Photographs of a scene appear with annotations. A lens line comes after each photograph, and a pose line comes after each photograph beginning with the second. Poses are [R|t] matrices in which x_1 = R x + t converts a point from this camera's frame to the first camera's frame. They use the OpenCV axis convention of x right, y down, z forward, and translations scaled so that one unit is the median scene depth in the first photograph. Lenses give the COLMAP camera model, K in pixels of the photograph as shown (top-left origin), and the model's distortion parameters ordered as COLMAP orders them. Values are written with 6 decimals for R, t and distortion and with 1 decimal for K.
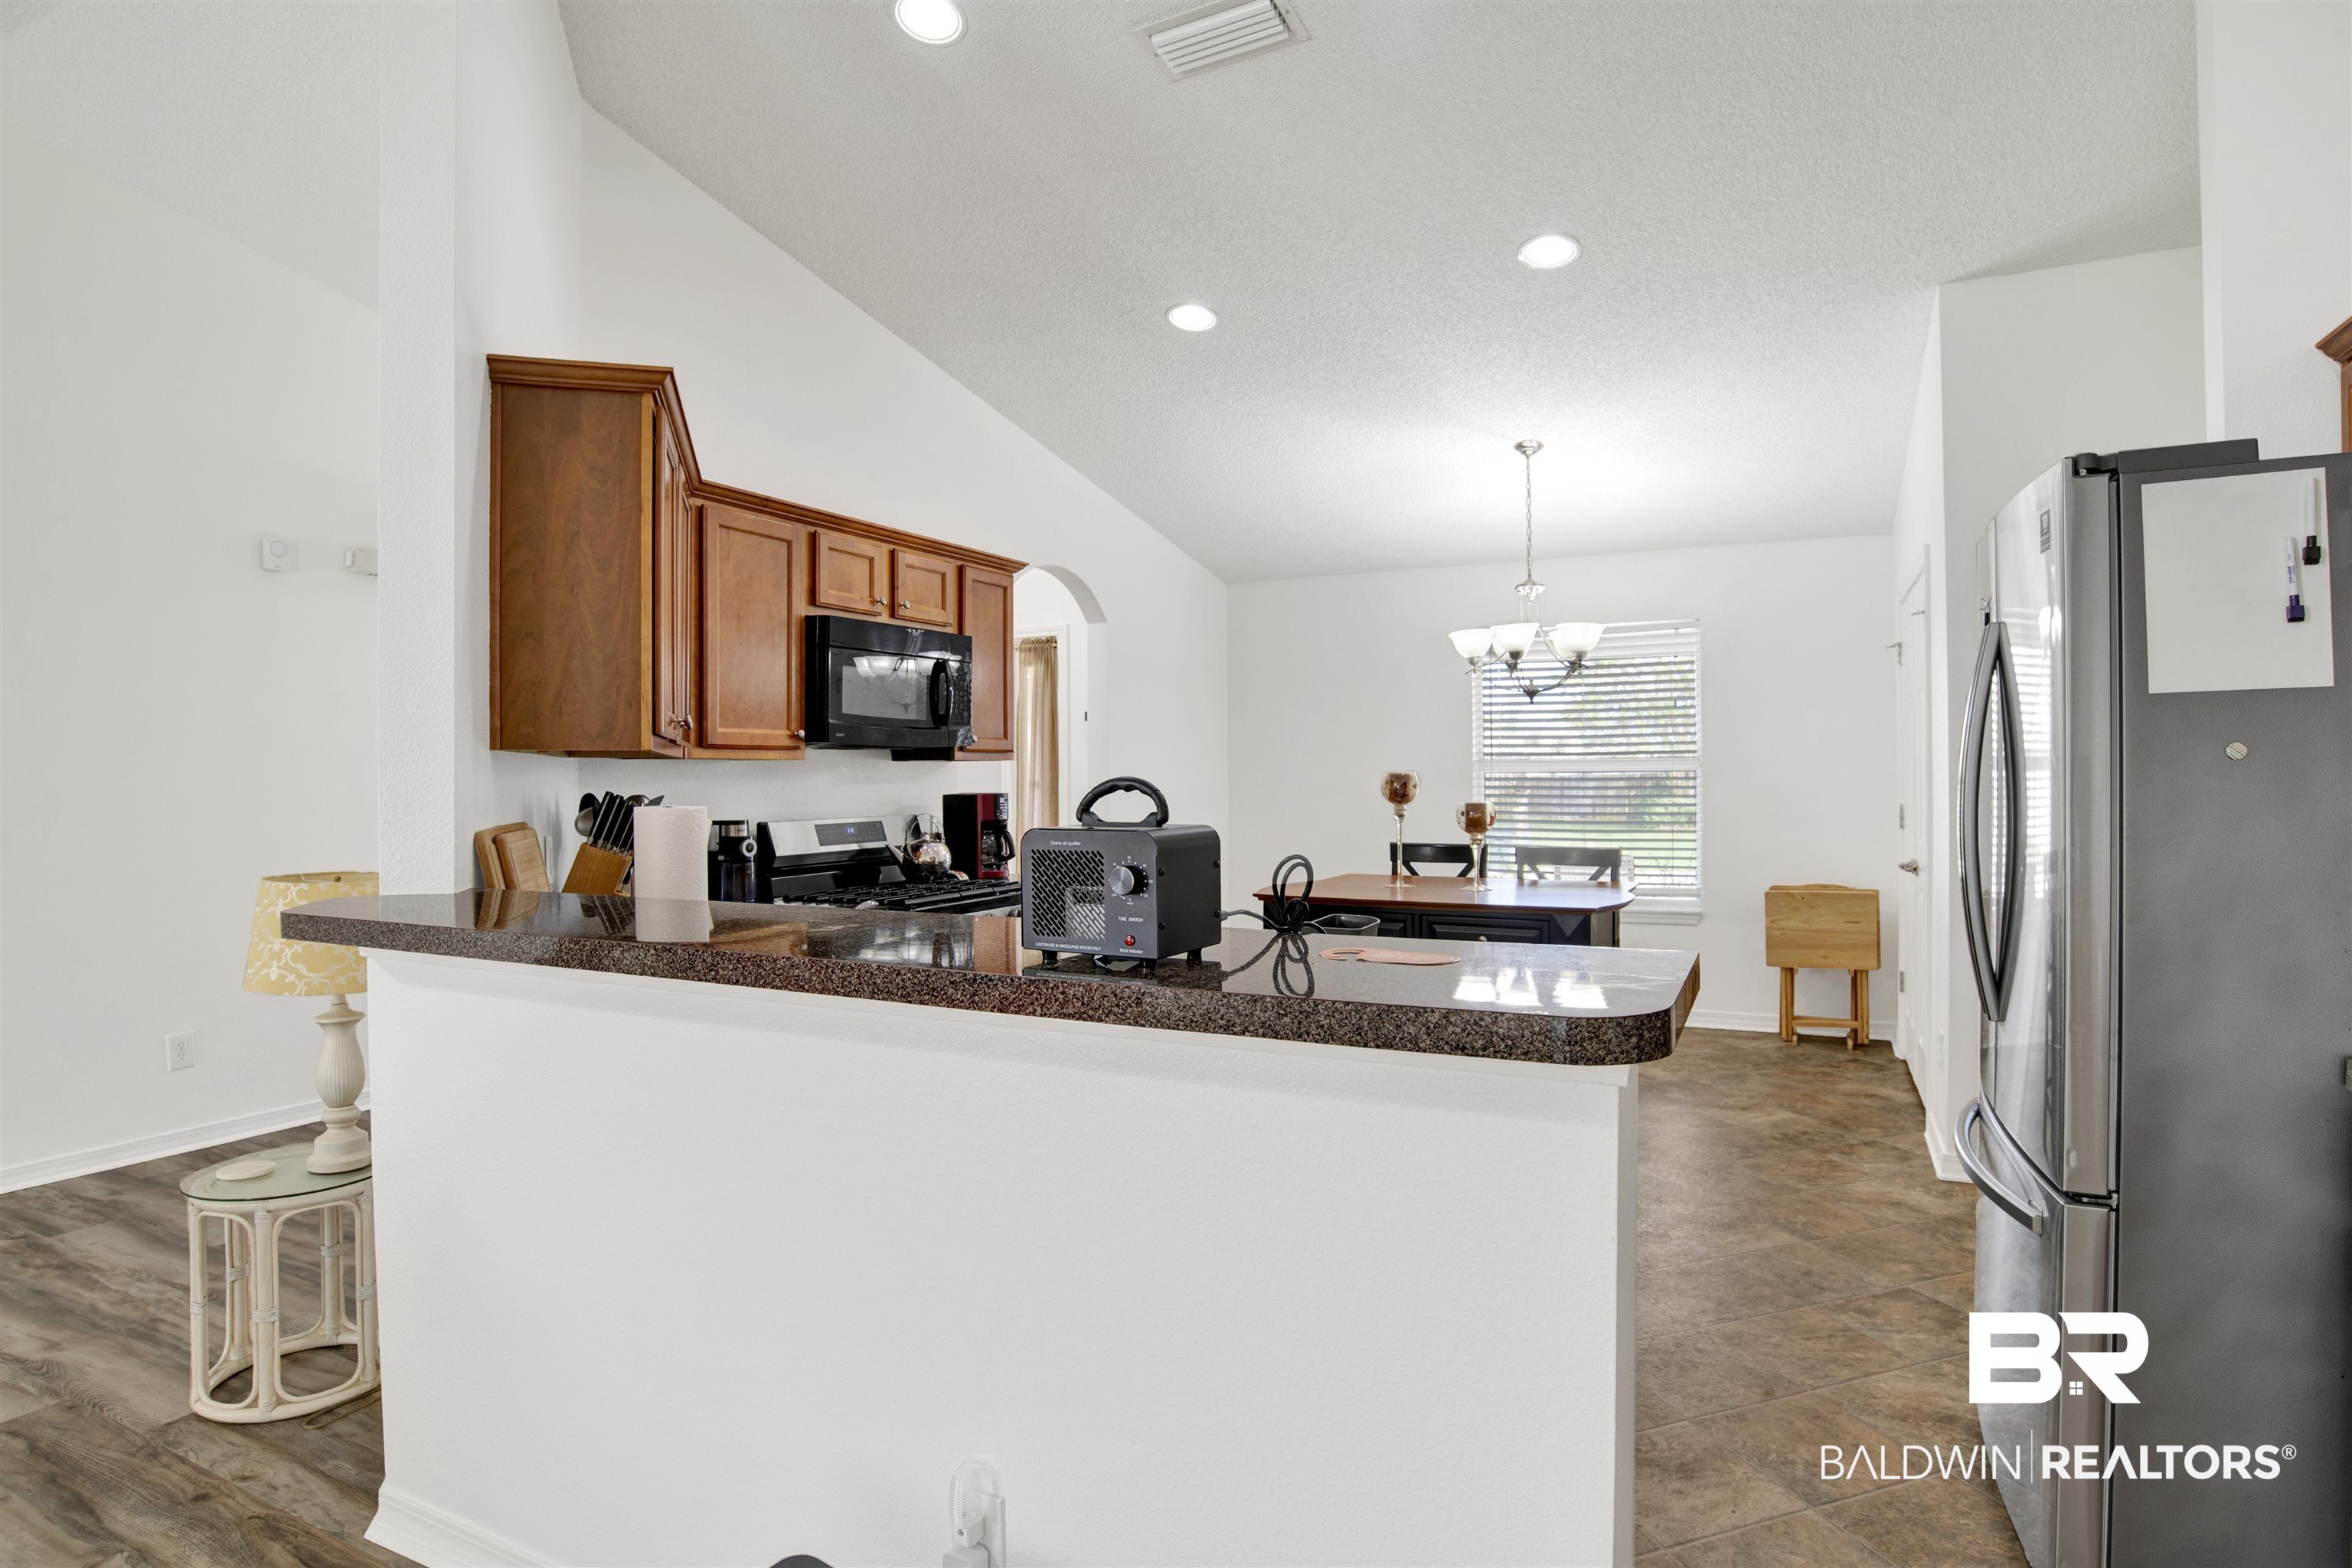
lens RADIAL K [[1218.0, 0, 1176.0], [0, 1218.0, 784.0], [0, 0, 1]] dist [-0.068479, -0.000194]
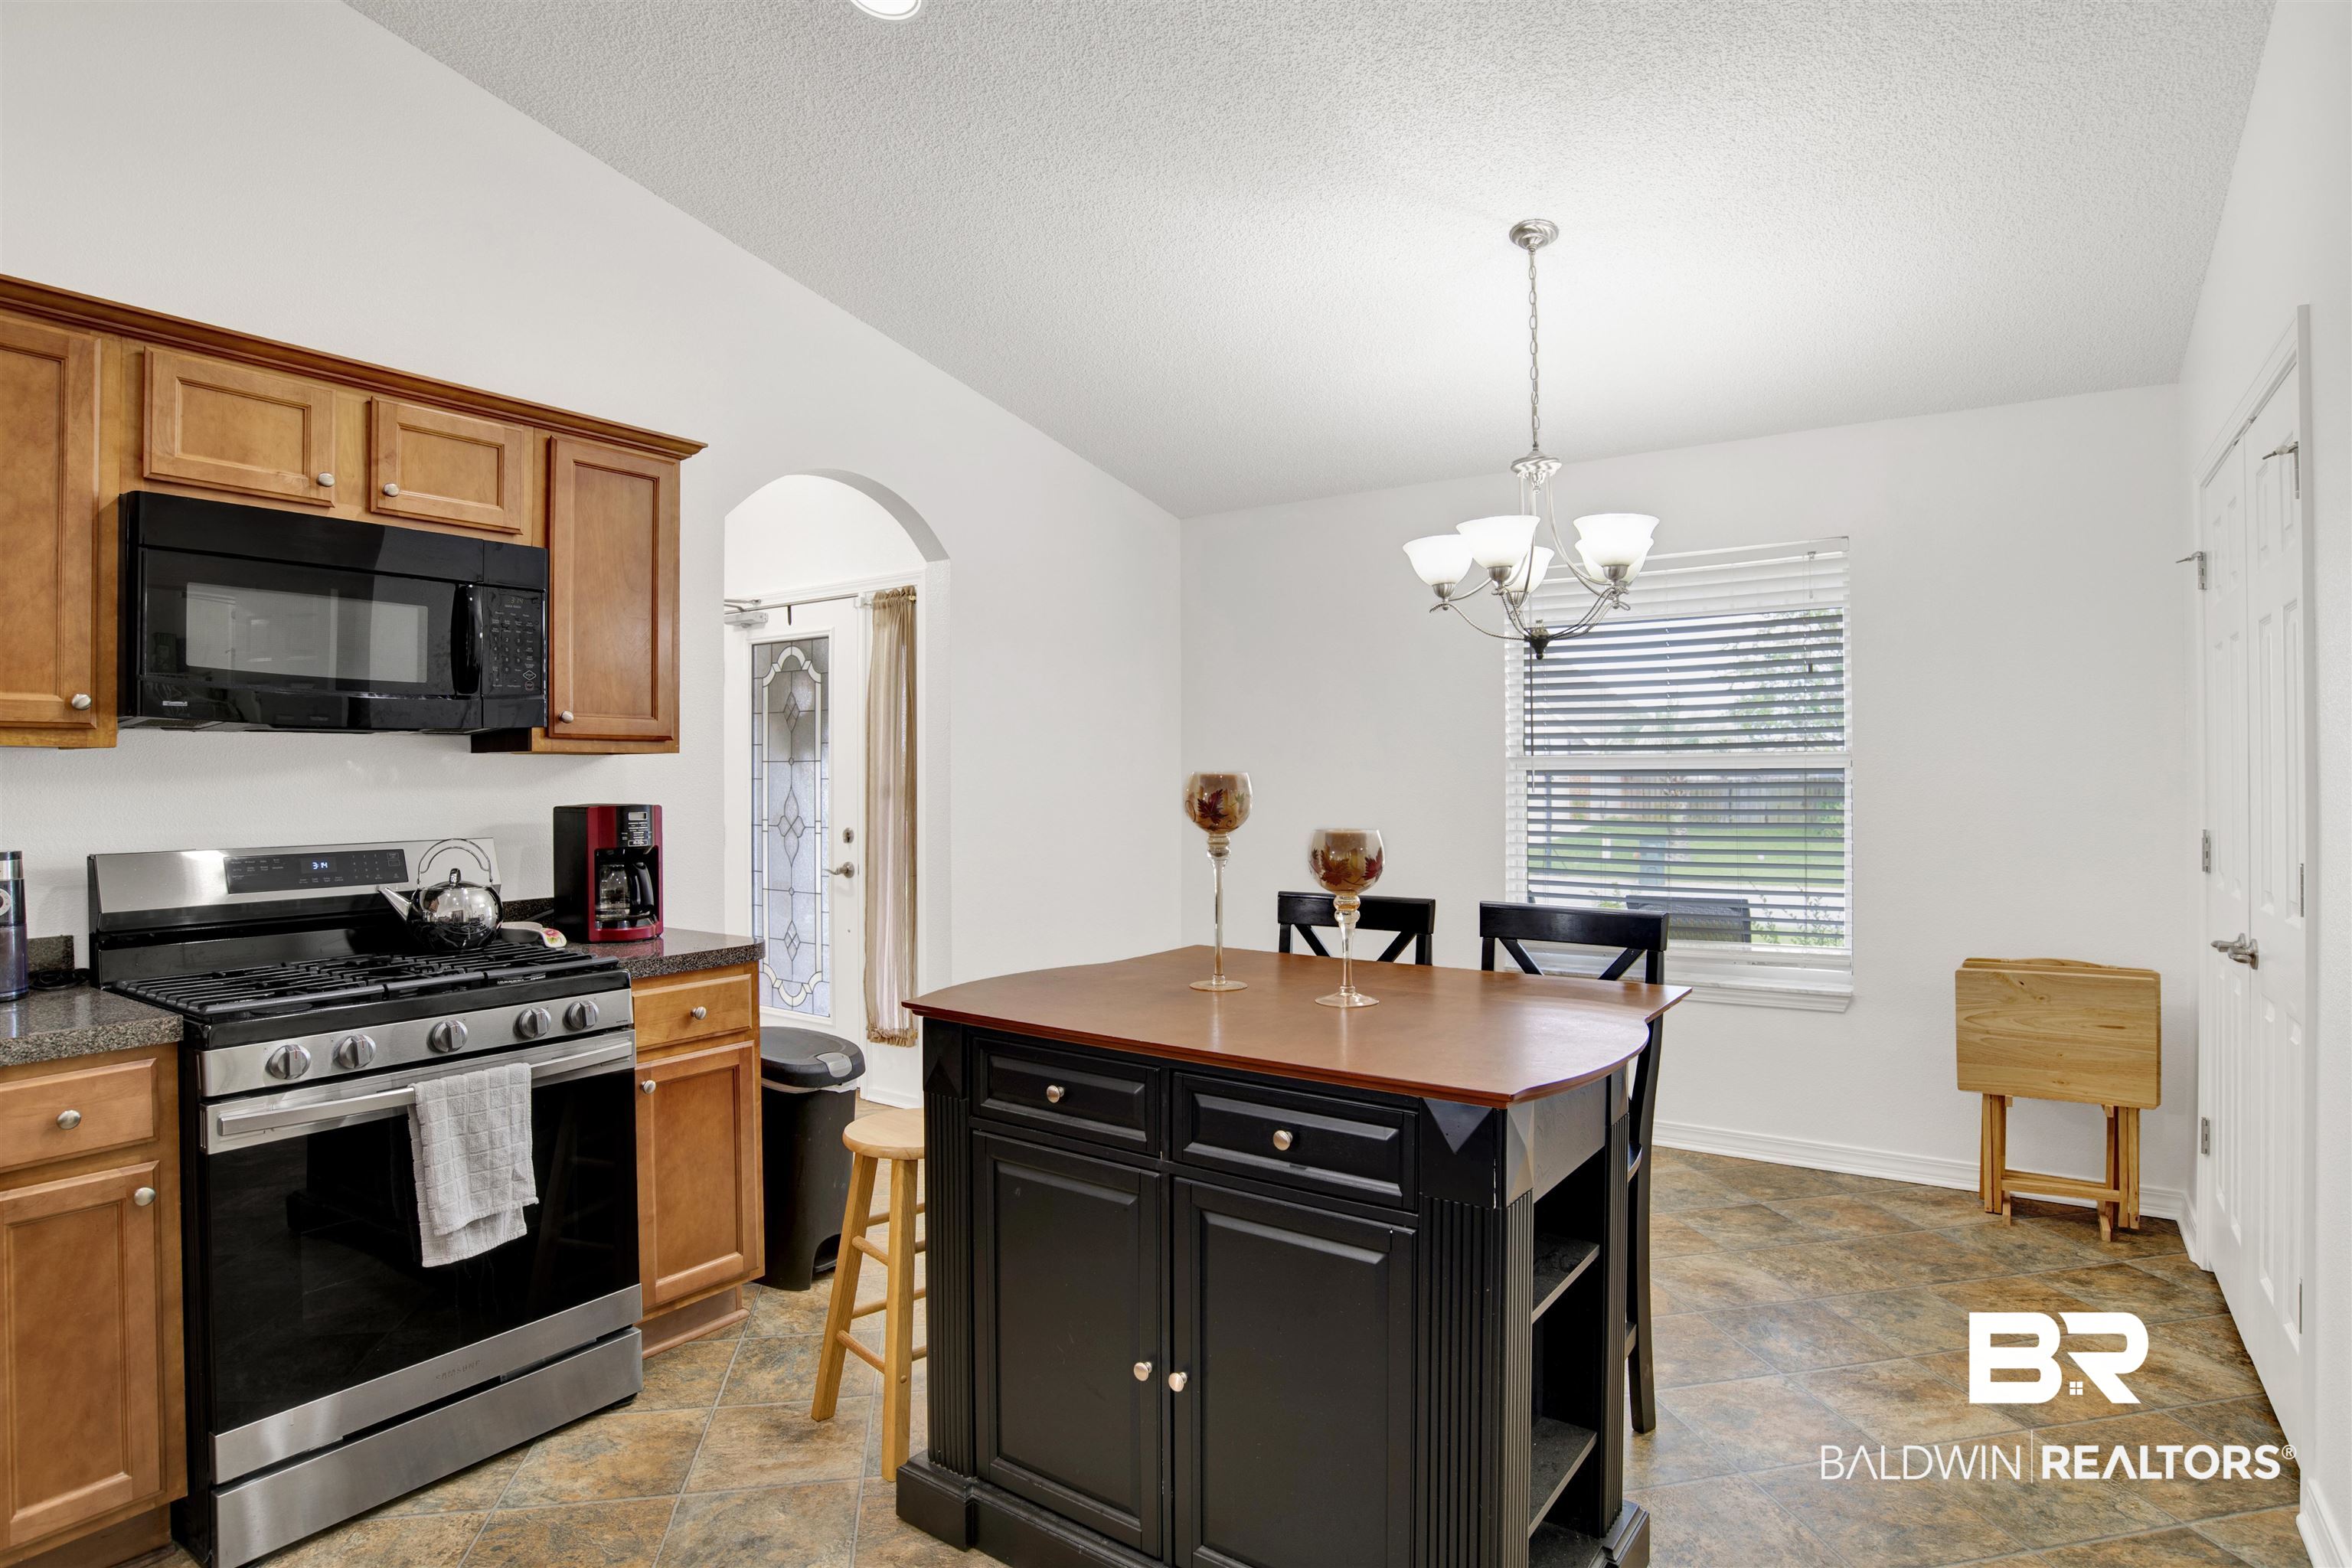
lens RADIAL K [[1217.4, 0, 1192.0], [0, 1217.4, 779.0], [0, 0, 1]] dist [-0.064813, 0.020062]
pose [[0.992195, 0.003641, -0.124641, 0.203196], [-0.004524, 0.999967, -0.006802, -0.002546], [0.124612, 0.007313, 0.992179, 0.393441]]
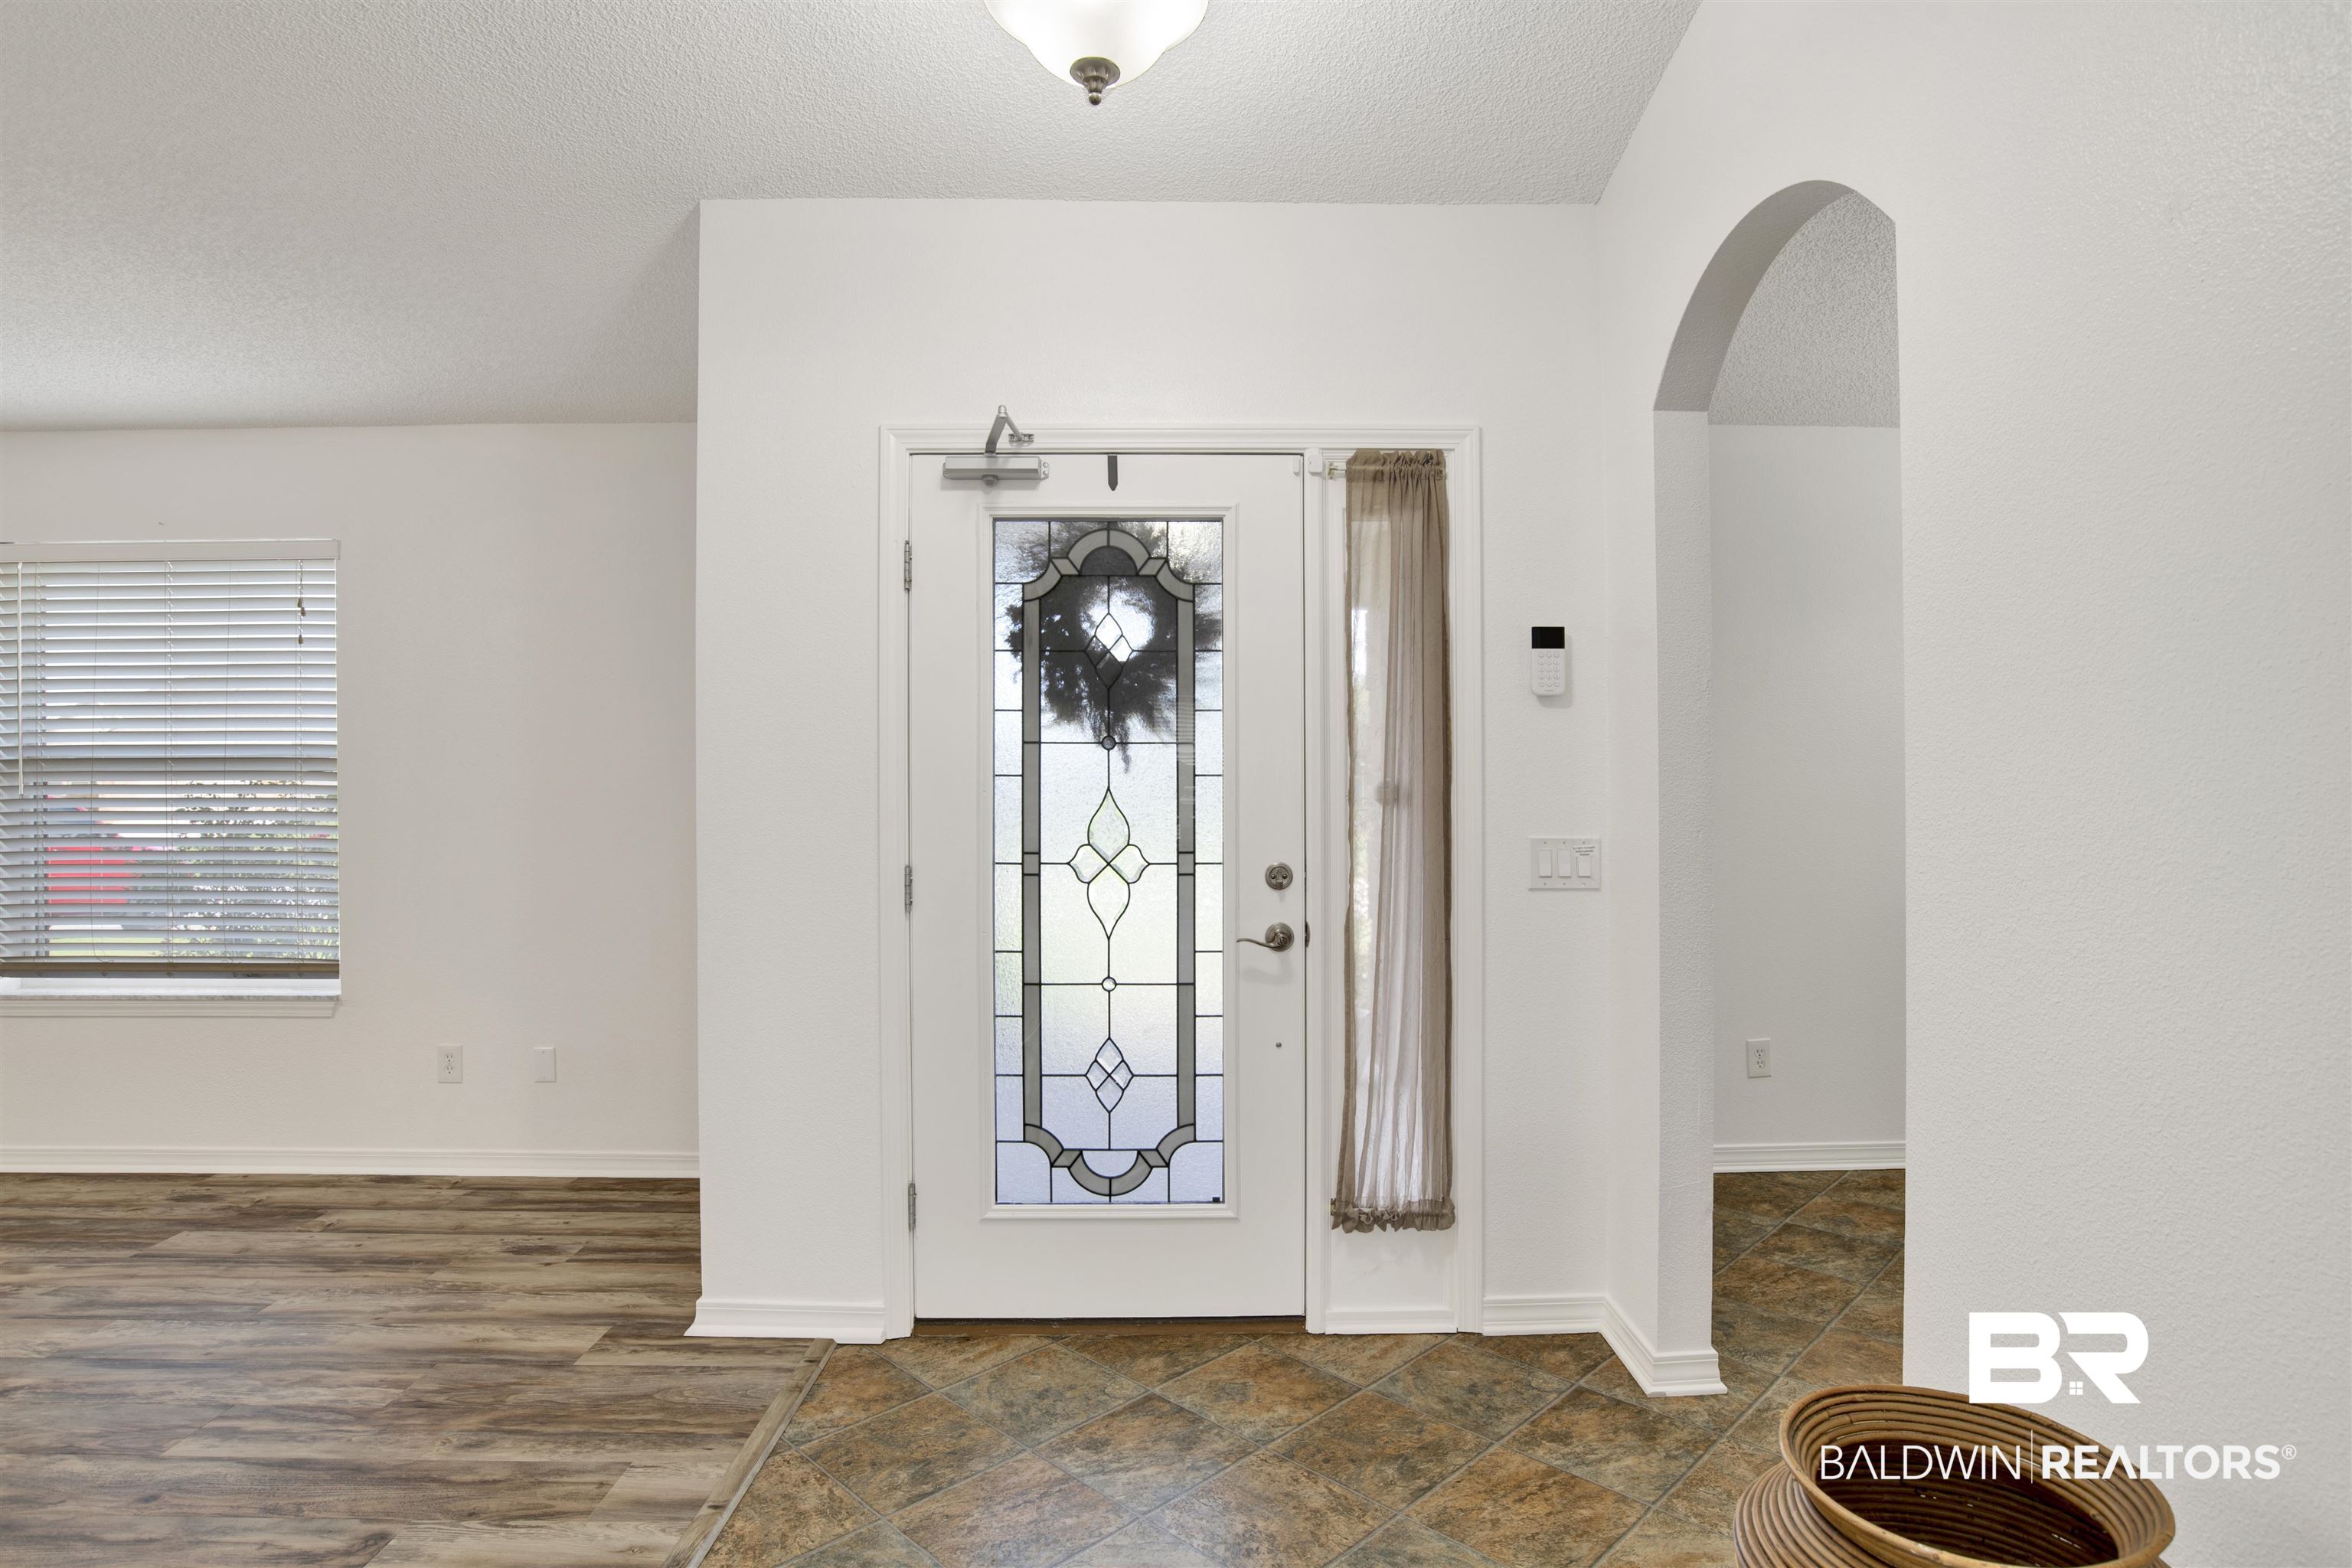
lens RADIAL K [[1242.7, 0, 1186.6], [0, 1242.7, 774.3], [0, 0, 1]] dist [-0.065595, 0.018930]
pose [[0.884856, 0.002260, 0.465860, -0.498305], [0.001638, 0.999967, -0.007964, -0.004311], [-0.465863, 0.007810, 0.884823, 0.852013]]
